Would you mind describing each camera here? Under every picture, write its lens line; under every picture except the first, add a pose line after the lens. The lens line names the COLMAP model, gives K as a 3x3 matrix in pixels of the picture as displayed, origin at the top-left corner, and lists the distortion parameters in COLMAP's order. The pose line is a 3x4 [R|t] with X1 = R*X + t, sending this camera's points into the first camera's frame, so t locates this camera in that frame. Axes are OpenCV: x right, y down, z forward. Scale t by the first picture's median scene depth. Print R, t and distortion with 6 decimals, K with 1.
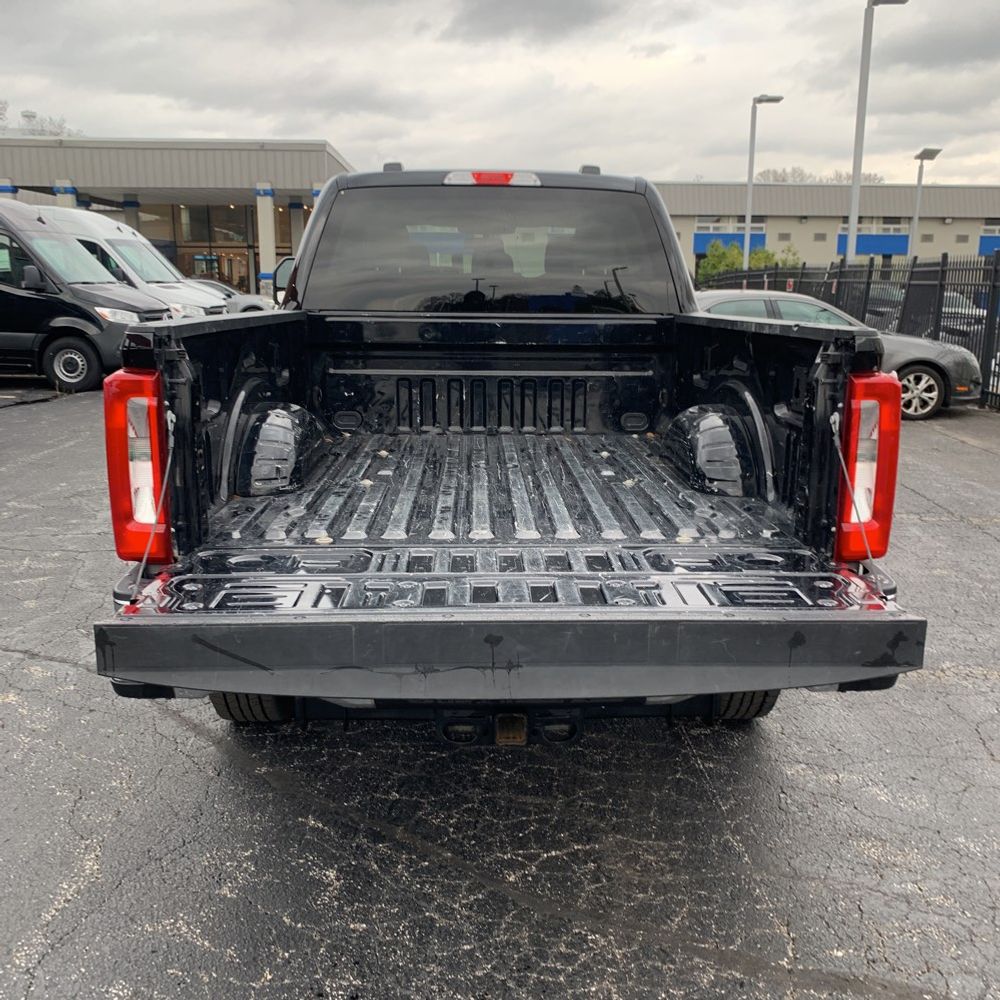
lens RADIAL K [[1045.6, 0, 519.7], [0, 1045.6, 533.2], [0, 0, 1]] dist [0.090426, -0.214522]
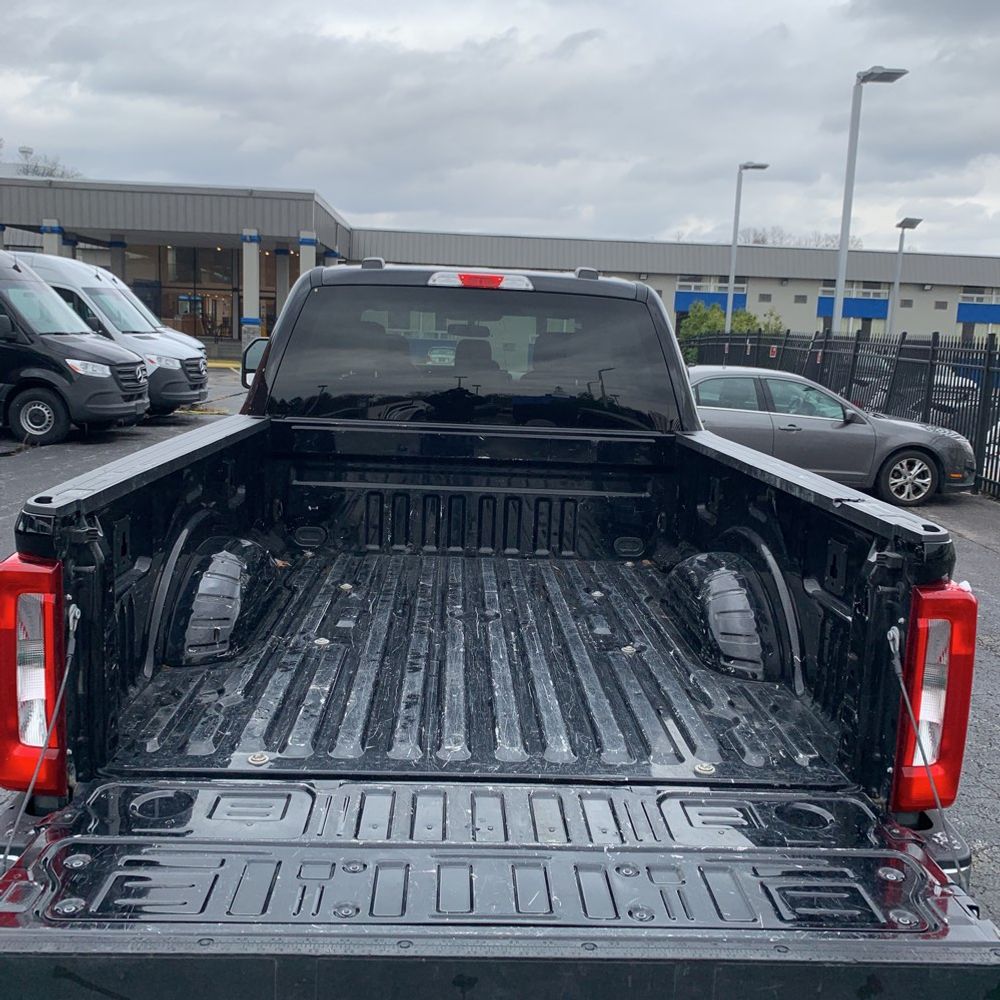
lens RADIAL K [[1045.5, 0, 500.0], [0, 1045.5, 500.0], [0, 0, 1]] dist [0.020243, -0.008576]
pose [[0.999411, 0.033978, 0.004762, -0.008362], [-0.033577, 0.997131, -0.067836, -0.100443], [-0.007053, 0.067637, 0.997685, 0.126877]]
